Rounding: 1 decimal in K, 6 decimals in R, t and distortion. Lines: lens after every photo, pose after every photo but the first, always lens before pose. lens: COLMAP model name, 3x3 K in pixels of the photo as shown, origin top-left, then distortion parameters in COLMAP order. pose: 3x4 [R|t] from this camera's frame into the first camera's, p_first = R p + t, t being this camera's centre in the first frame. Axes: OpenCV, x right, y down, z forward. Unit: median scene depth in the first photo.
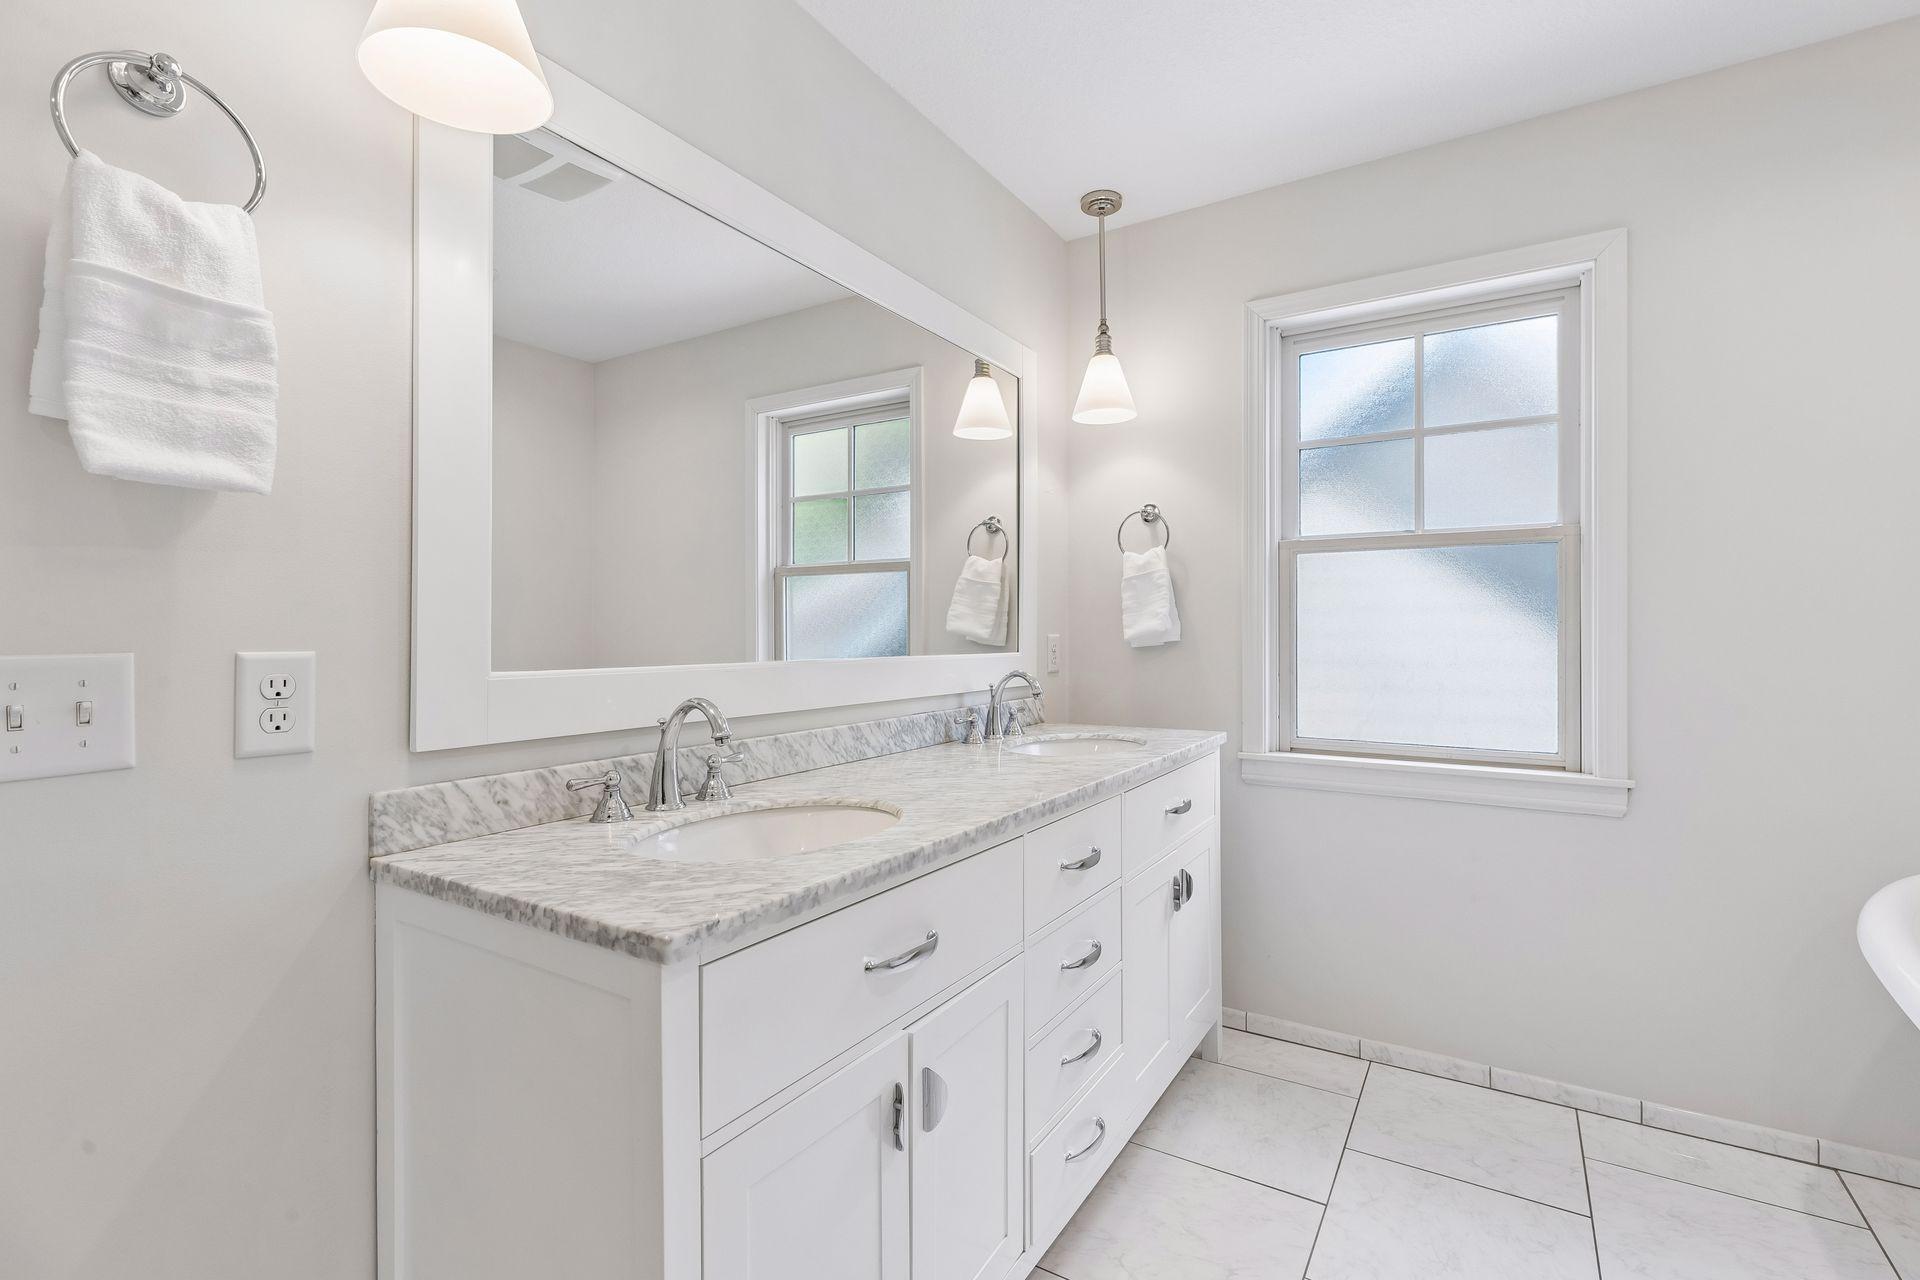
lens RADIAL K [[874.3, 0, 960.0], [0, 874.3, 640.0], [0, 0, 1]] dist [0.001211, -0.000294]
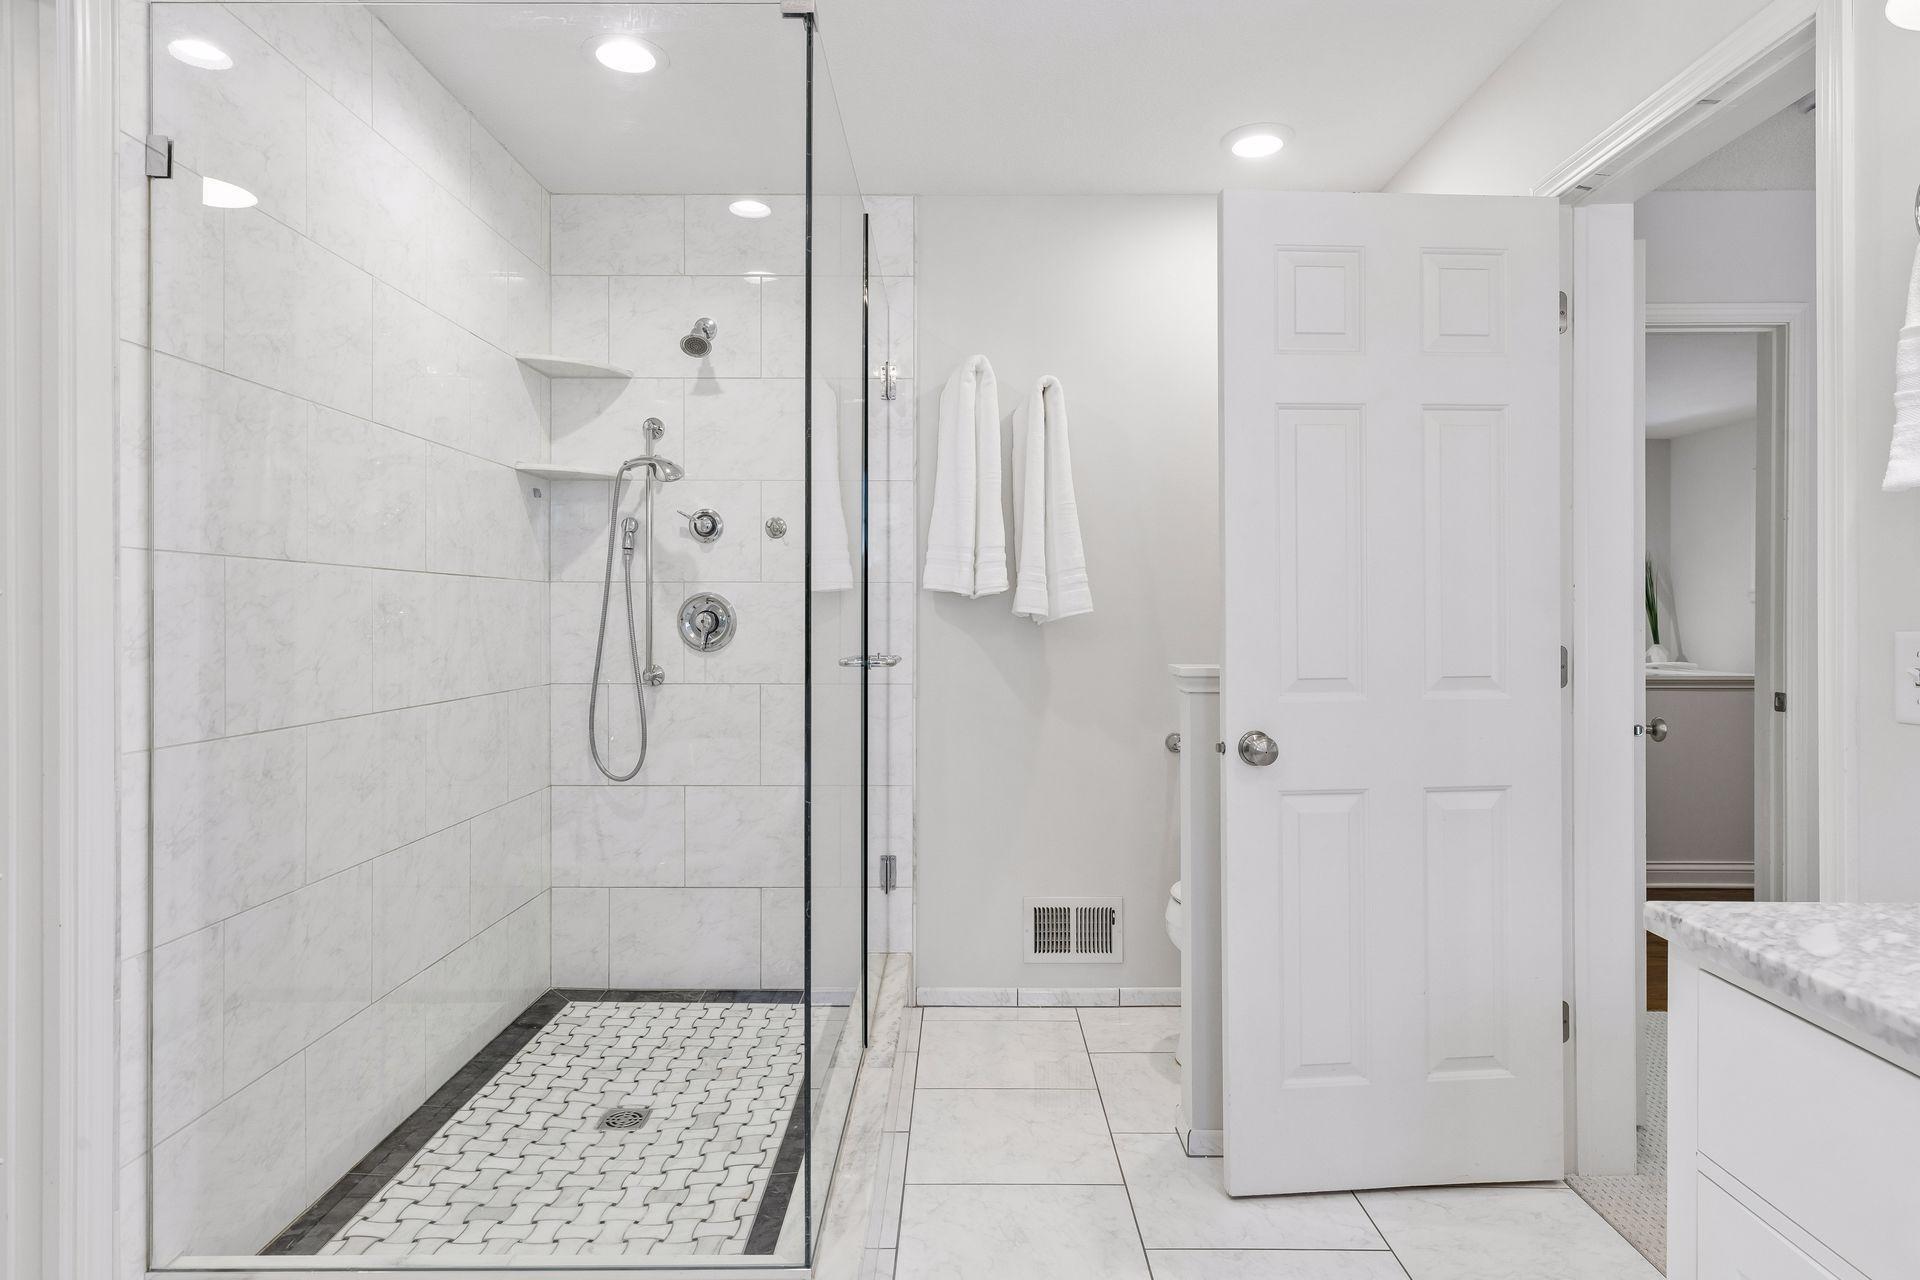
lens RADIAL K [[899.5, 0, 959.8], [0, 899.5, 618.3], [0, 0, 1]] dist [-0.000372, -0.000059]
pose [[-0.853083, 0.011011, -0.521659, 0.434447], [0.003886, 0.999884, 0.014750, -0.012982], [0.521761, 0.010556, -0.853027, 0.679753]]
